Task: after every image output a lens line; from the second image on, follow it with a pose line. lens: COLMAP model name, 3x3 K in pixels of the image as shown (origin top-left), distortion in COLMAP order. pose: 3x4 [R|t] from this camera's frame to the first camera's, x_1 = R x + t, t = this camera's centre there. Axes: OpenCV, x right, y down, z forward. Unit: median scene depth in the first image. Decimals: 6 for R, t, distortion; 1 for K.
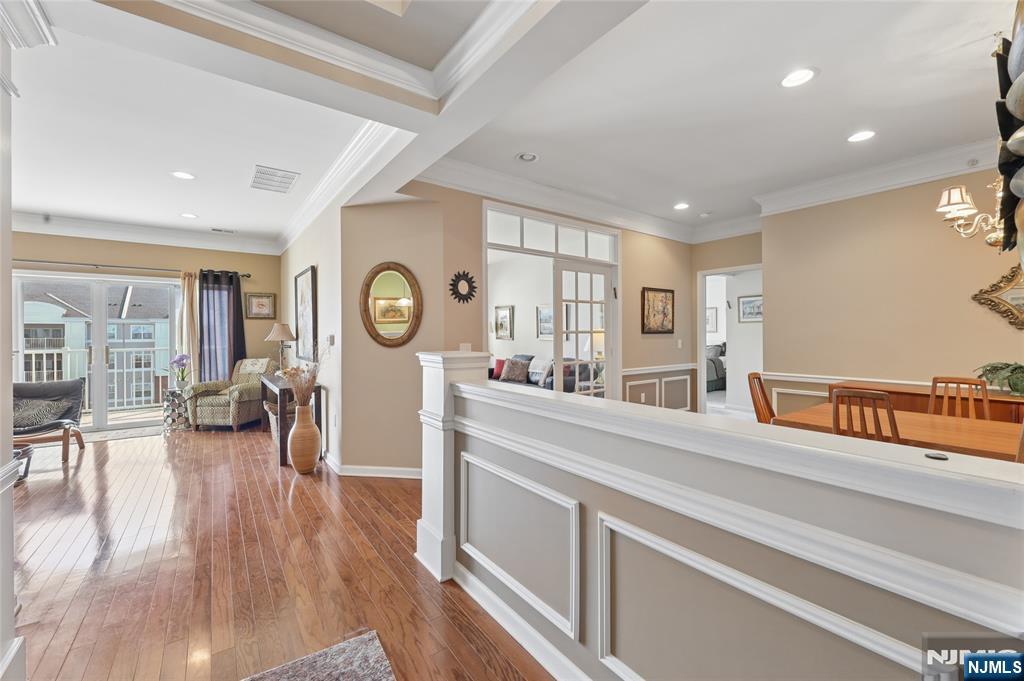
lens RADIAL K [[423.0, 0, 510.7], [0, 423.0, 336.9], [0, 0, 1]] dist [-0.003640, -0.000585]
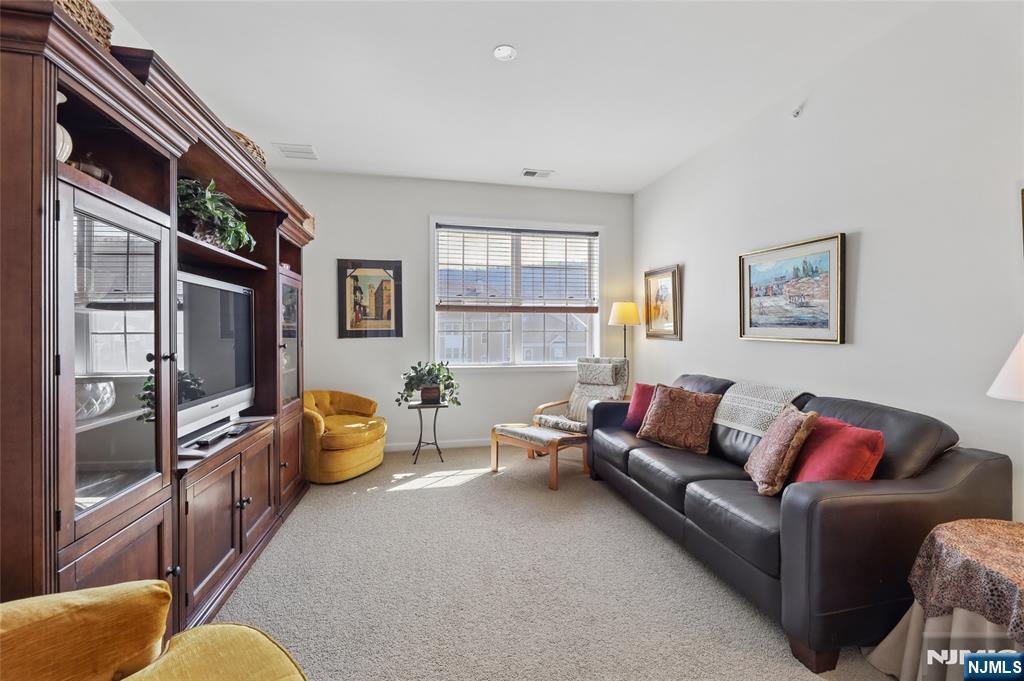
lens RADIAL K [[423.0, 0, 511.6], [0, 423.0, 334.6], [0, 0, 1]] dist [-0.003640, -0.000585]
pose [[0.910885, 0.006234, -0.412614, 0.030132], [-0.007035, 0.999975, -0.000423, 0.003147], [0.412601, 0.003289, 0.910906, 0.548831]]
